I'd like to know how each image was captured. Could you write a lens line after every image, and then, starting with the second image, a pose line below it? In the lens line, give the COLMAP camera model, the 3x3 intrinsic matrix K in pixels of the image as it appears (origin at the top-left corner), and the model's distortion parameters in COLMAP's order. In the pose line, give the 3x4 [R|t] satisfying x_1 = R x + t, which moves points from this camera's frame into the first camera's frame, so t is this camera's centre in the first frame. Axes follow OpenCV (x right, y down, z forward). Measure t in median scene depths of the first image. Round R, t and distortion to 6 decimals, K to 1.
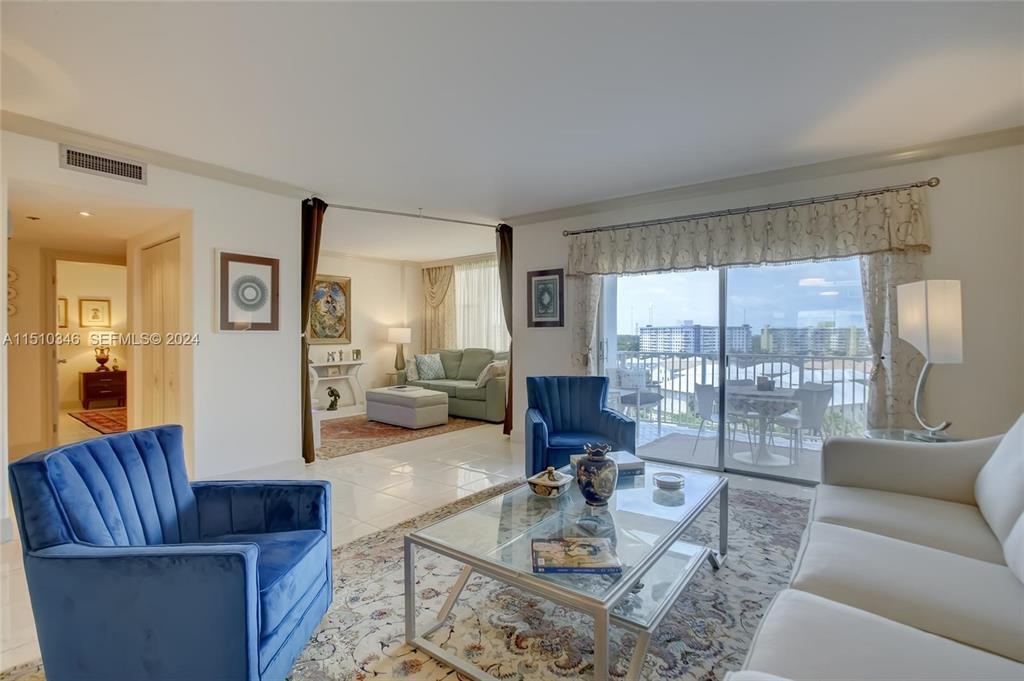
lens RADIAL K [[485.3, 0, 518.4], [0, 485.3, 339.0], [0, 0, 1]] dist [-0.014694, 0.000781]
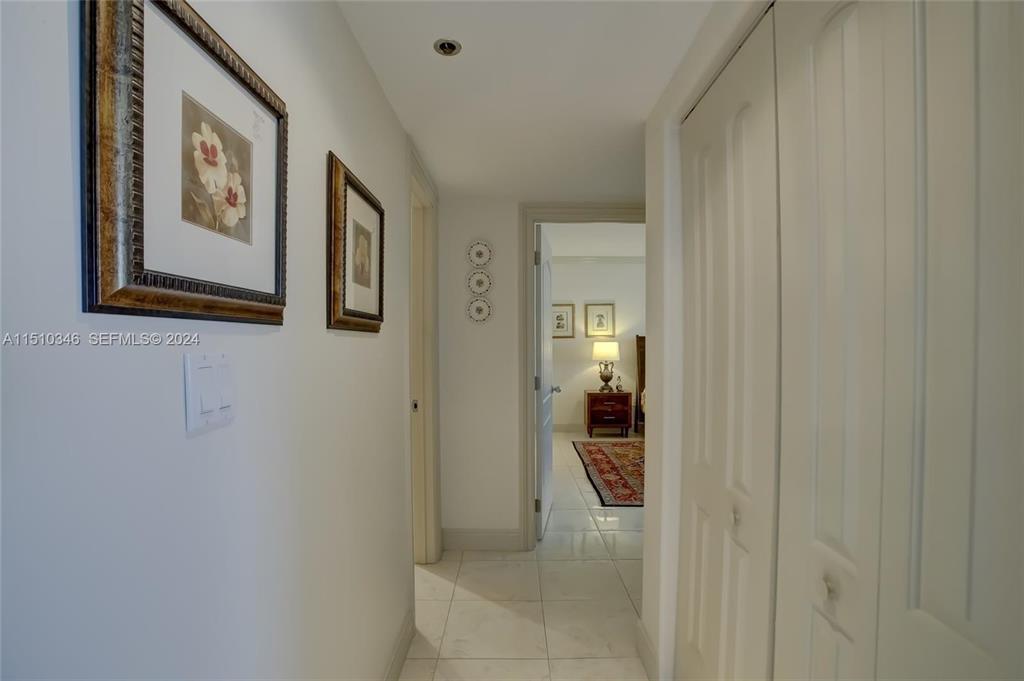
lens RADIAL K [[485.3, 0, 512.6], [0, 485.3, 343.5], [0, 0, 1]] dist [-0.014694, 0.000781]
pose [[0.611157, 0.002065, -0.791506, -0.319249], [-0.008072, 0.999961, -0.003623, -0.009386], [0.791468, 0.008604, 0.611150, 0.378689]]
